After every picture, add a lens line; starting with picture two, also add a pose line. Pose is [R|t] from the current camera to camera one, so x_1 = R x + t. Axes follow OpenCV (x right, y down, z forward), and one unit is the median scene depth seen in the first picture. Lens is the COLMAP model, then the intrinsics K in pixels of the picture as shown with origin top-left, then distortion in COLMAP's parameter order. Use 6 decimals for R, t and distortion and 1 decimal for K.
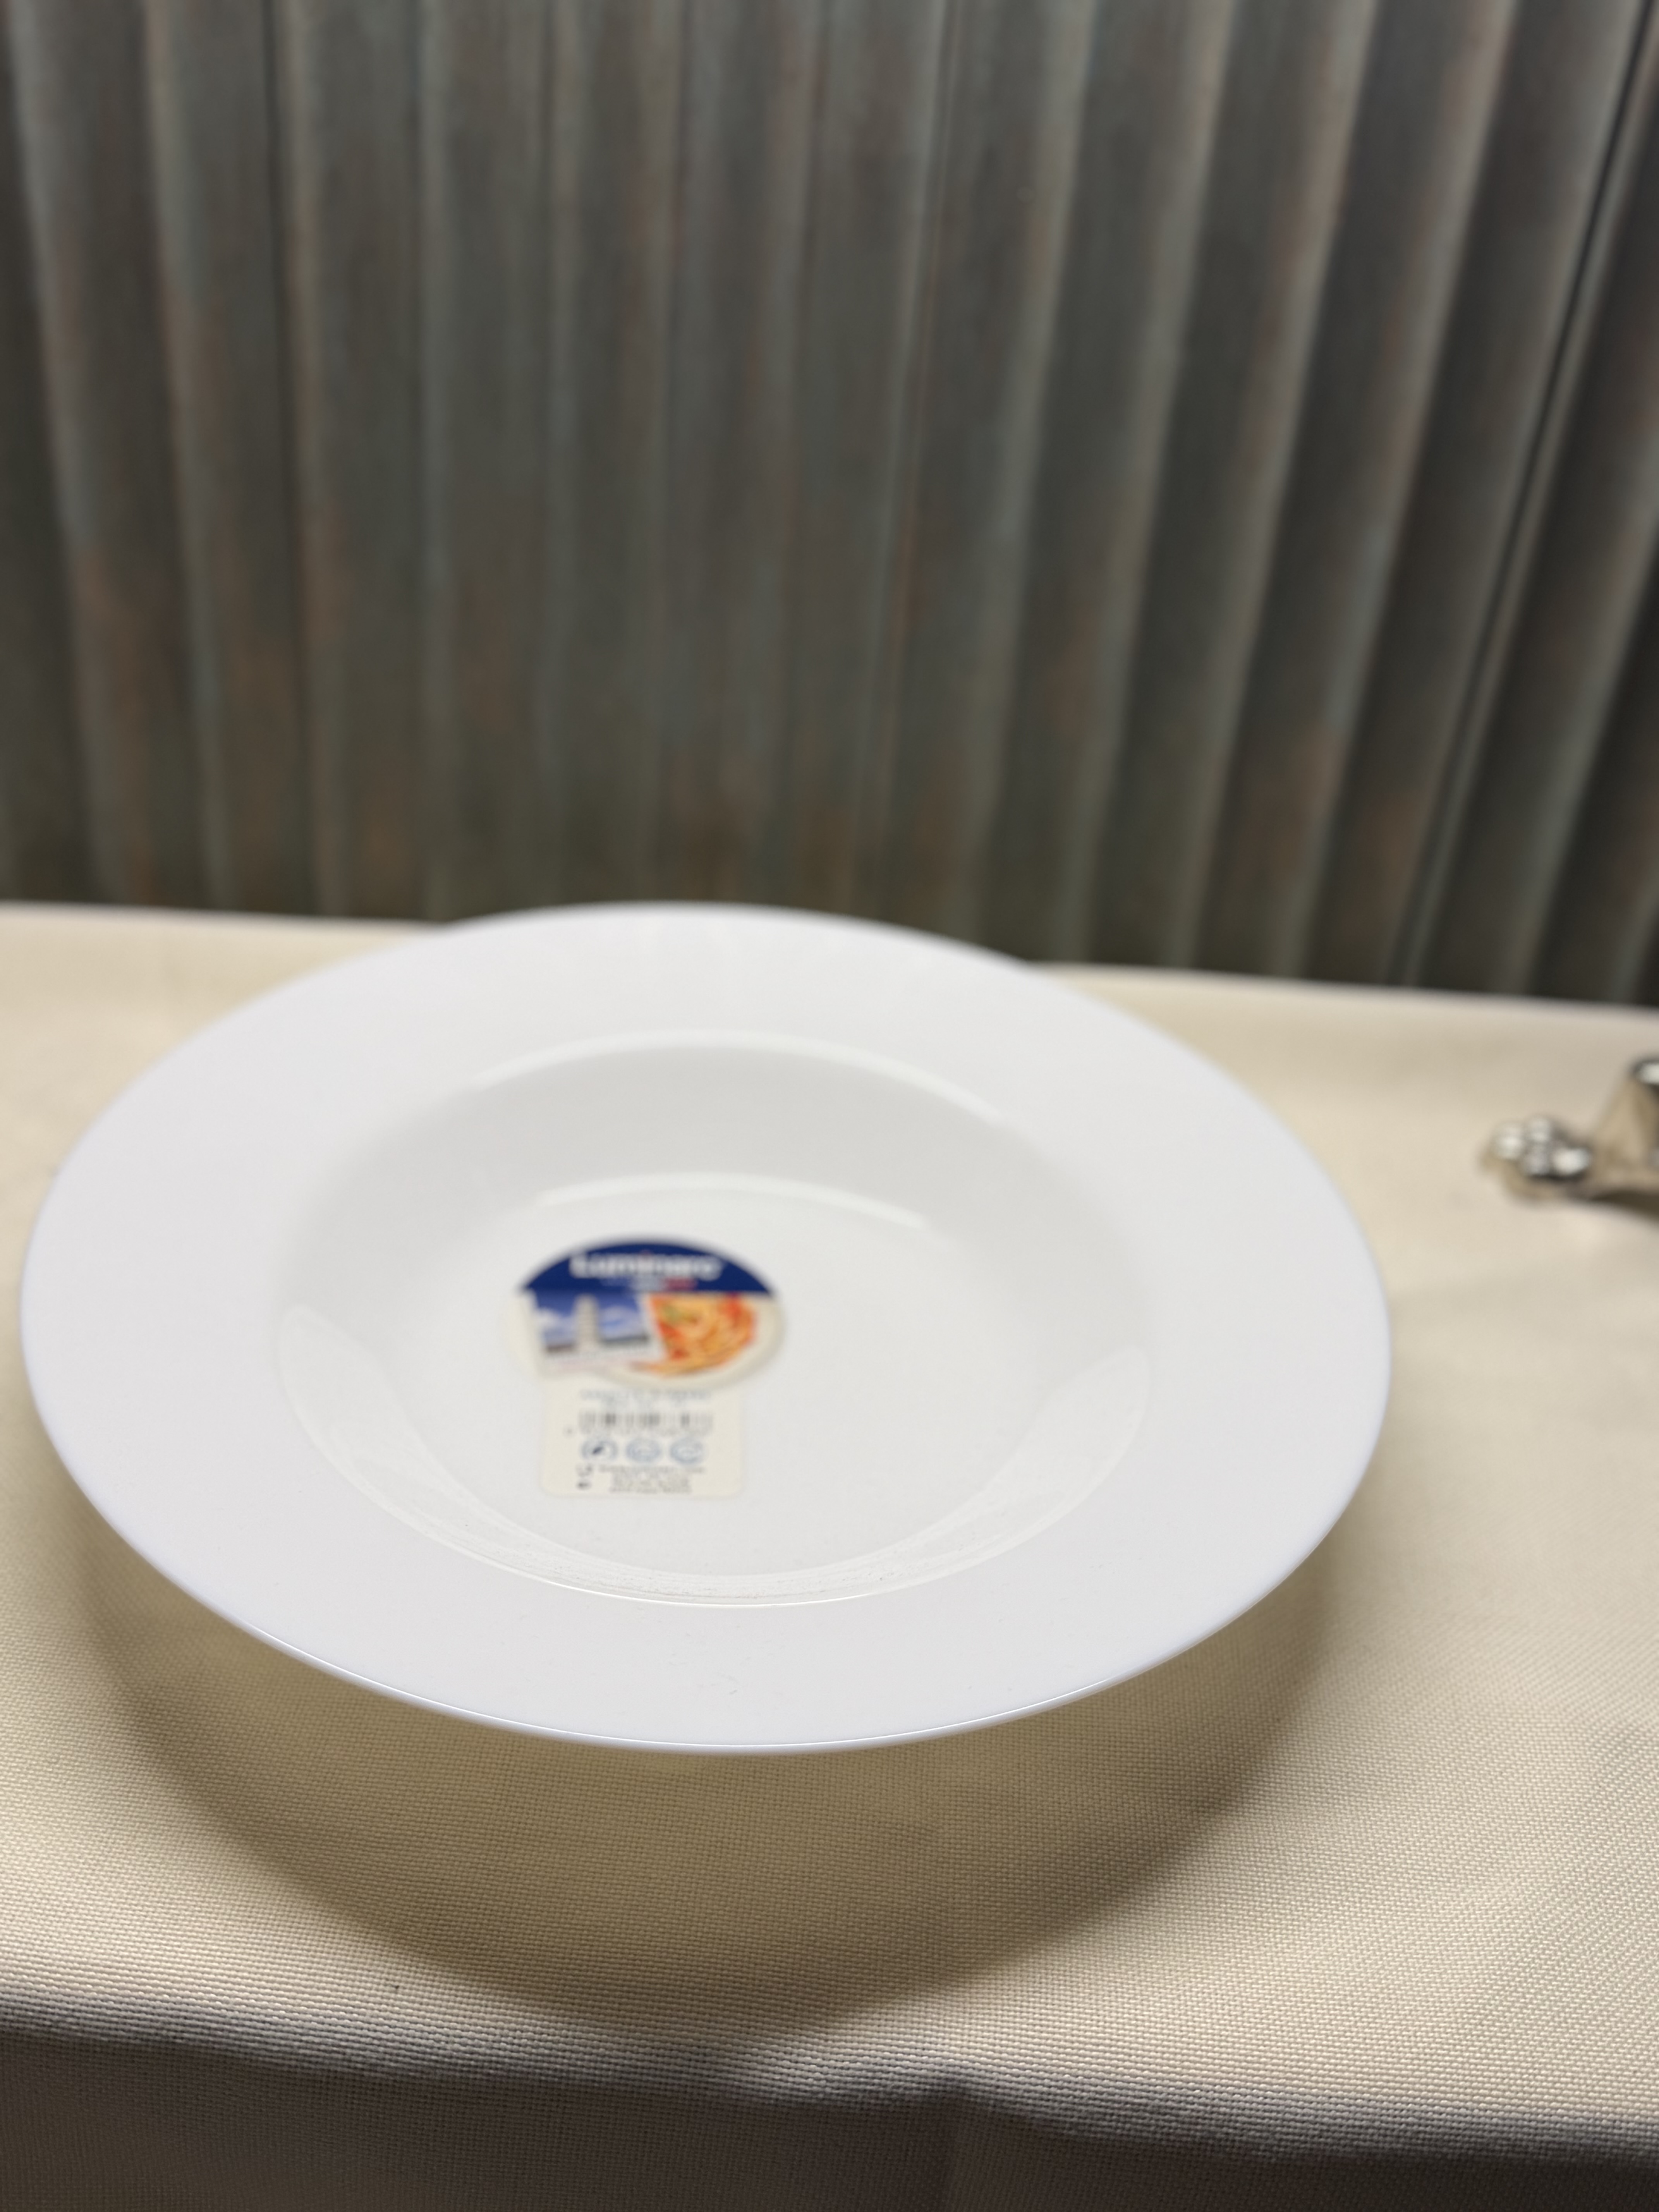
lens RADIAL K [[2126.5, 0, 826.5], [0, 2126.5, 1102.7], [0, 0, 1]] dist [-0.114802, 0.000000]
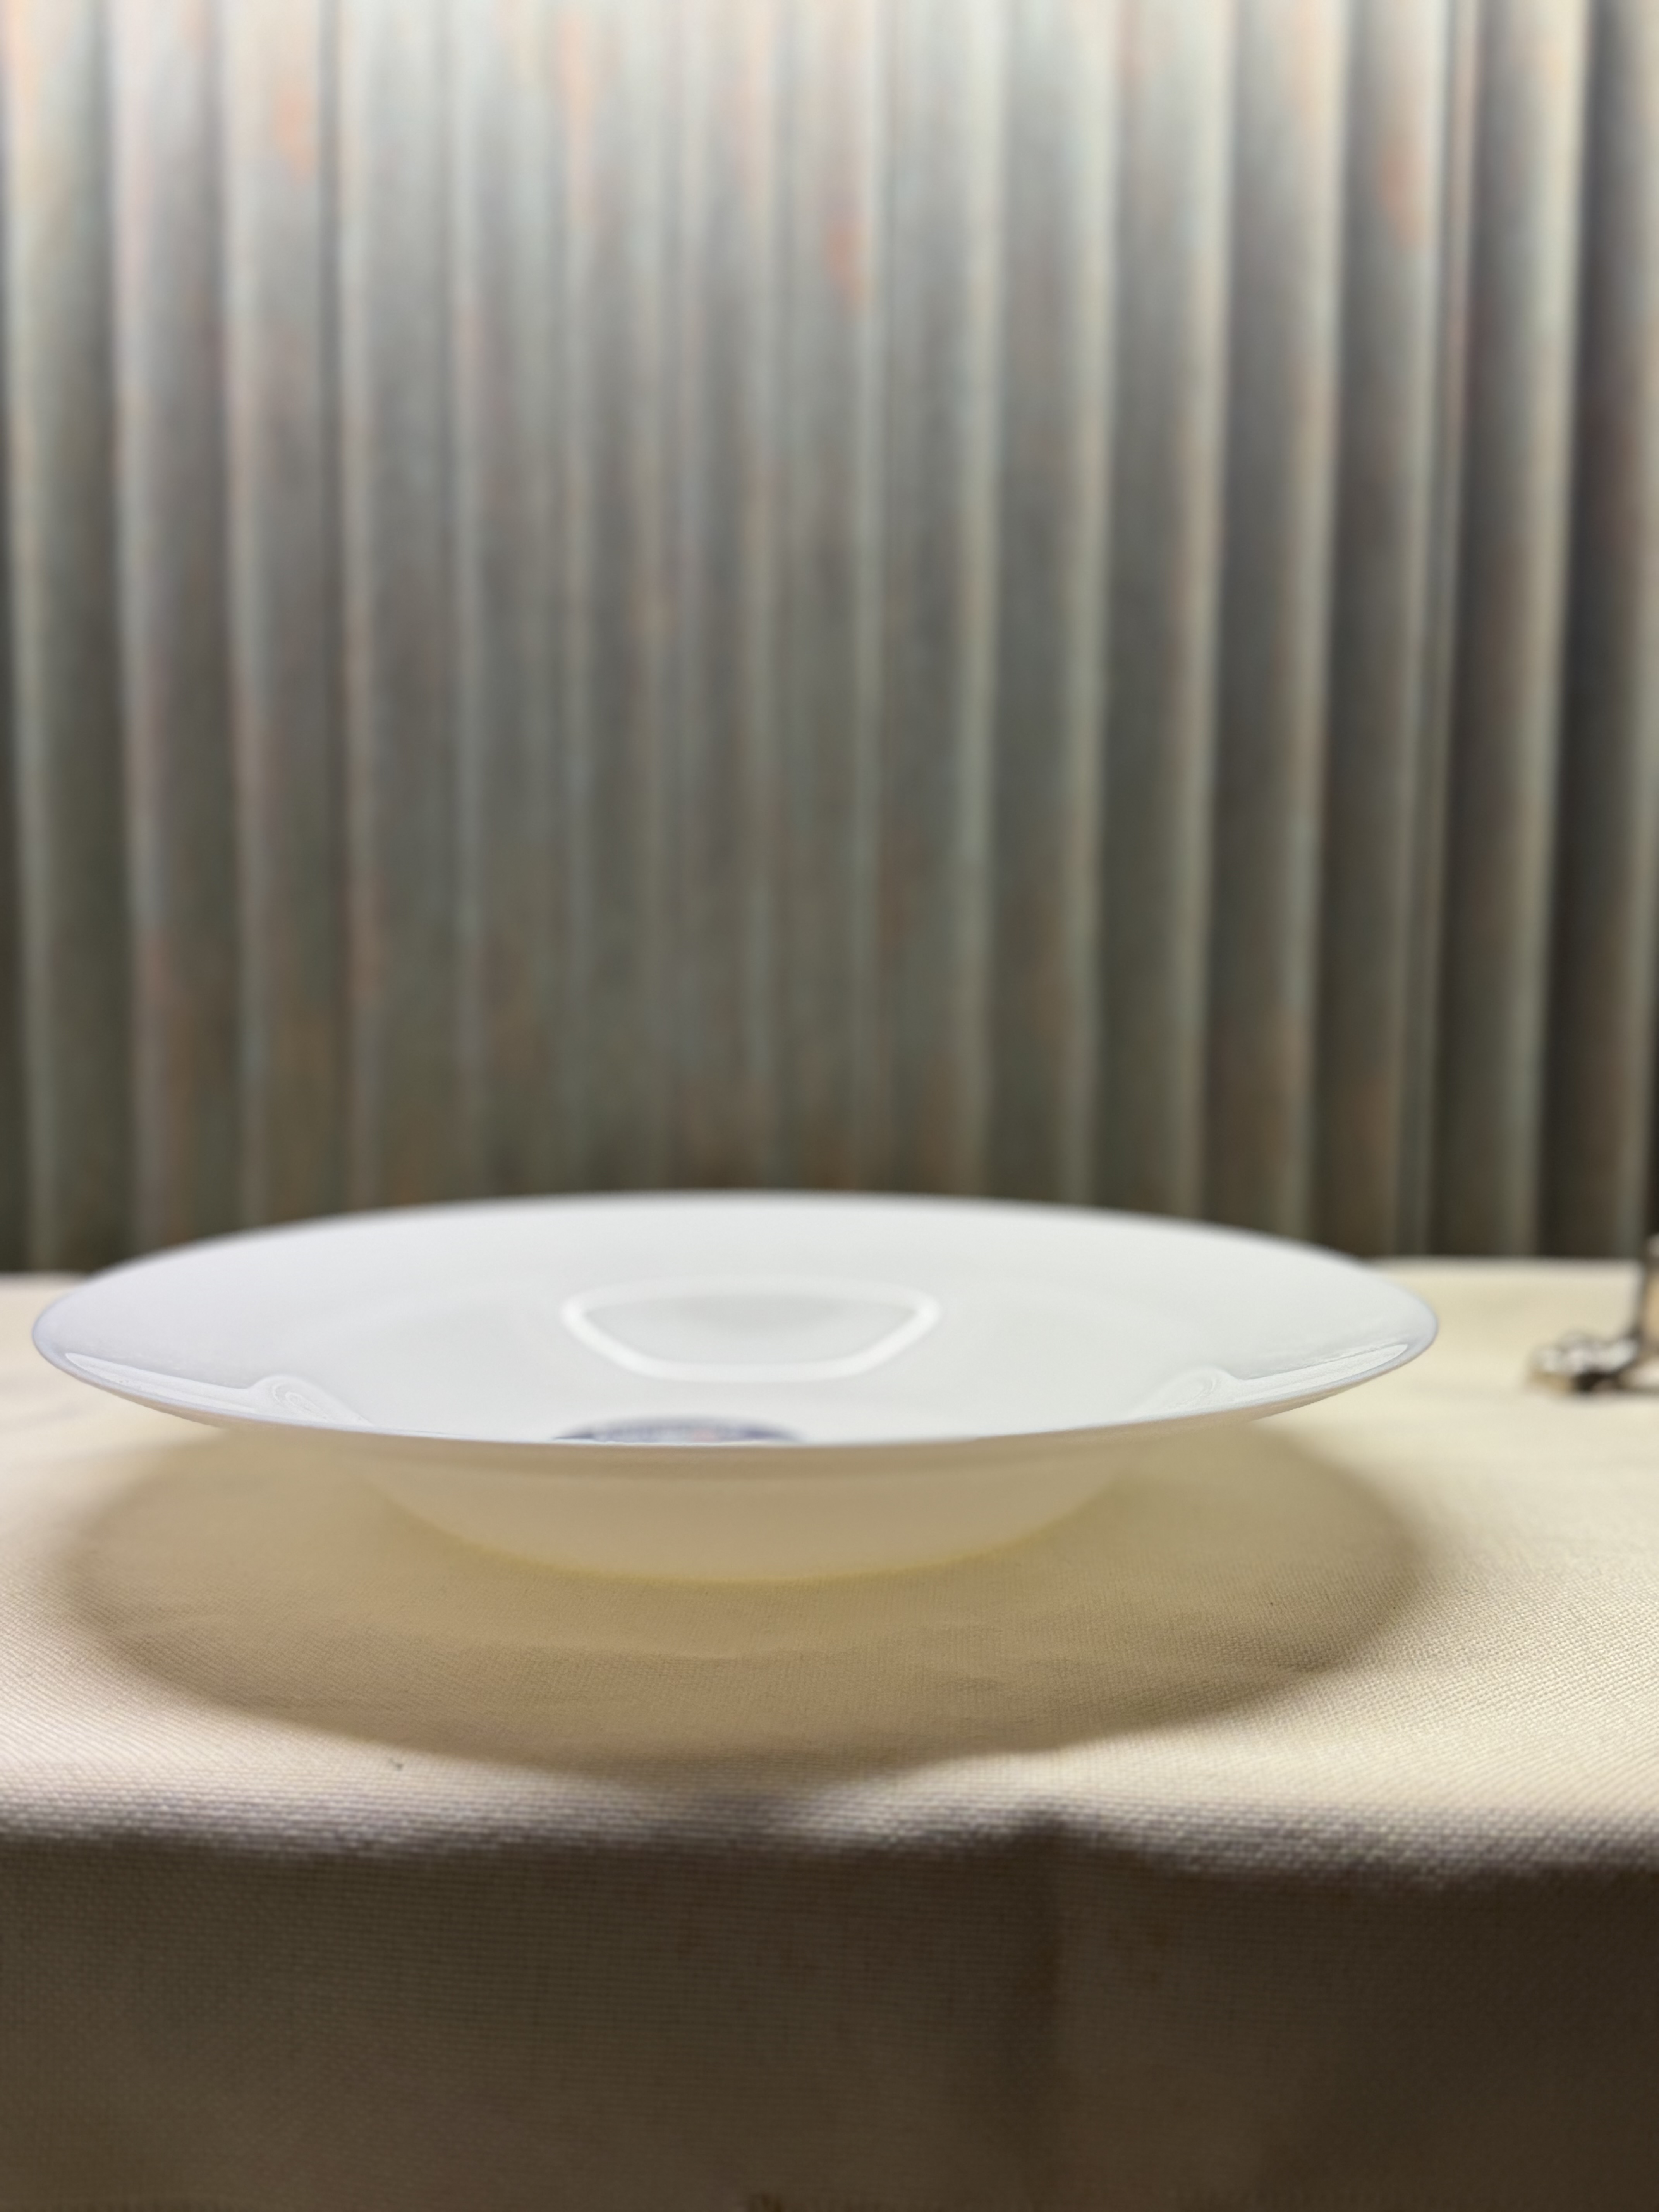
lens RADIAL K [[2126.5, 0, 836.3], [0, 2126.5, 1106.8], [0, 0, 1]] dist [-0.114802, 0.000000]
pose [[0.997212, -0.074167, 0.008253, -0.007214], [0.069223, 0.878052, -0.473532, 0.410337], [0.027874, 0.472783, 0.880738, 0.065666]]
